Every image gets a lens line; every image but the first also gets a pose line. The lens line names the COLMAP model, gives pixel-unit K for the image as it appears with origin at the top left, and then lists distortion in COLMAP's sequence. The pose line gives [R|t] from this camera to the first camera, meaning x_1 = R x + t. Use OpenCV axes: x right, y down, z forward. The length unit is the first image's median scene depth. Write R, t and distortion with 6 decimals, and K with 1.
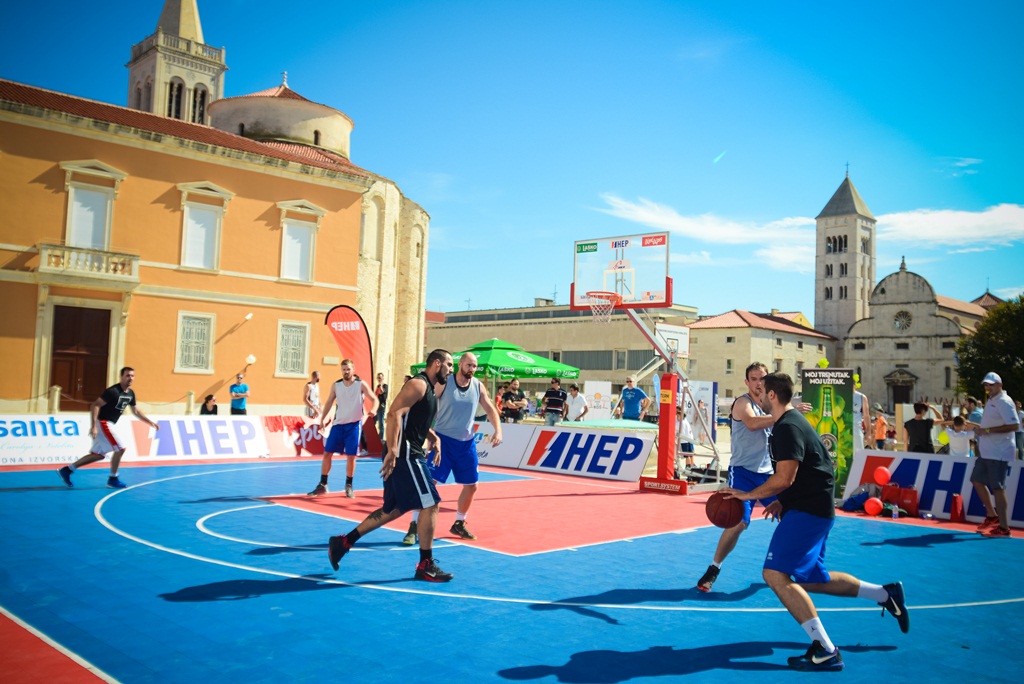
lens RADIAL K [[901.1, 0, 518.0], [0, 901.1, 340.7], [0, 0, 1]] dist [-0.035079, 0.002529]
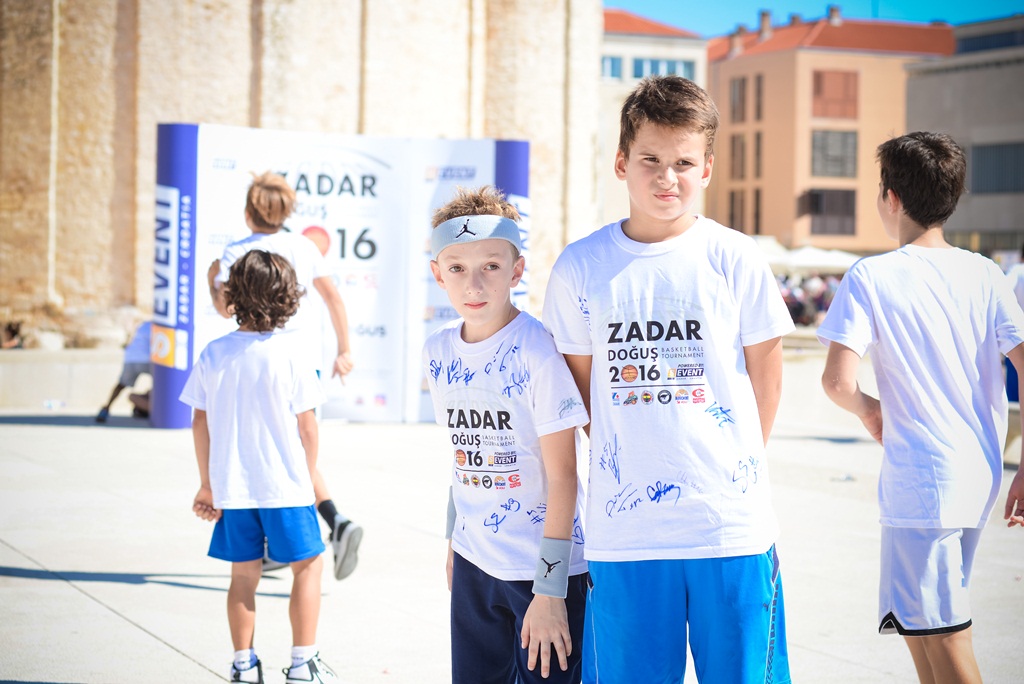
lens RADIAL K [[2446.9, 0, 512.0], [0, 2446.9, 341.6], [0, 0, 1]] dist [-0.147962, -0.415203]
pose [[0.922860, -0.010884, -0.384981, 0.243719], [0.042171, 0.996446, 0.072921, 0.028095], [0.382820, -0.083530, 0.920039, 0.250317]]
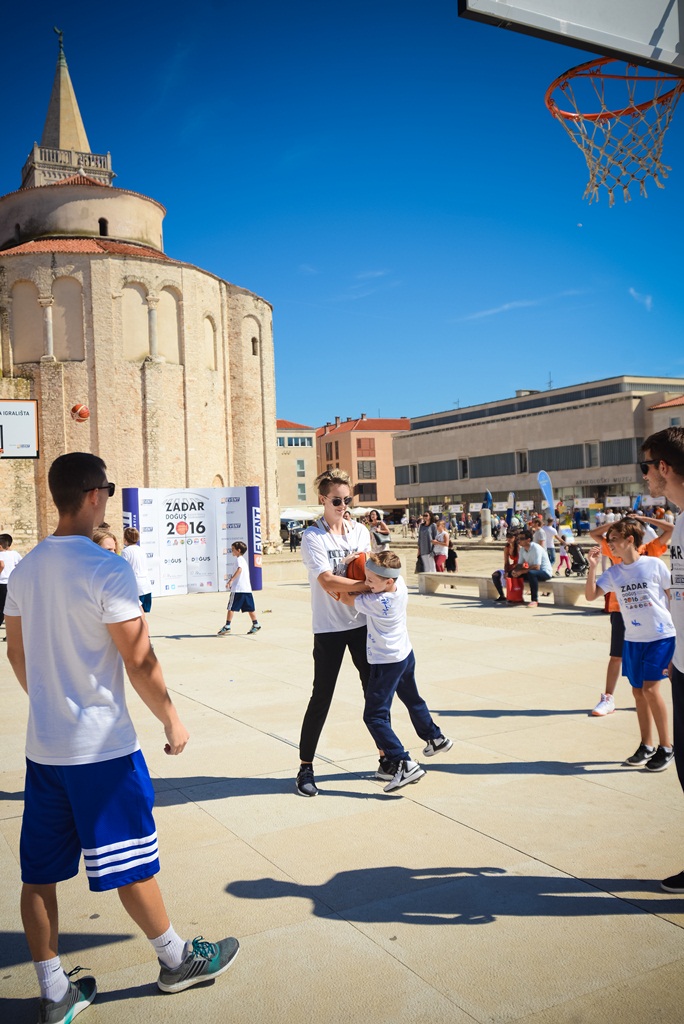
lens RADIAL K [[948.9, 0, 341.4], [0, 948.9, 500.7], [0, 0, 1]] dist [-0.022032, -0.003905]
pose [[0.954401, -0.080708, -0.287410, 0.249464], [0.094402, 0.994950, 0.034086, 0.021571], [0.283208, -0.059664, 0.957201, 0.228089]]
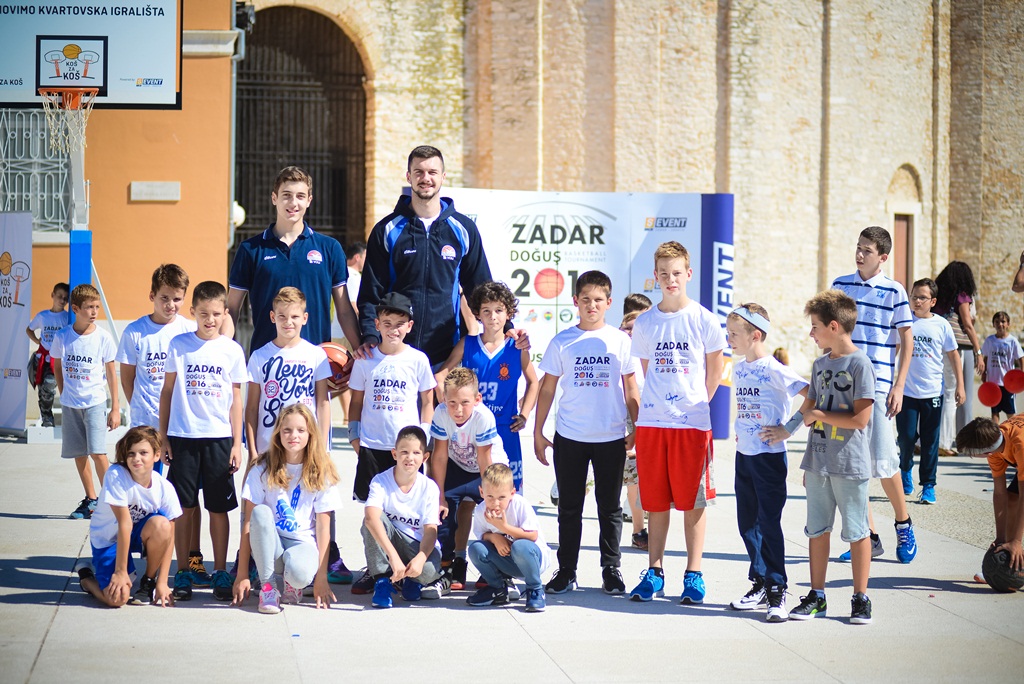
lens RADIAL K [[2357.5, 0, 512.0], [0, 2357.5, 342.0], [0, 0, 1]] dist [-0.144025, -0.396621]
pose [[0.798462, -0.013575, -0.601893, 0.310825], [0.059159, 0.996677, 0.056001, 0.025713], [0.599132, -0.080322, 0.796611, 0.240942]]
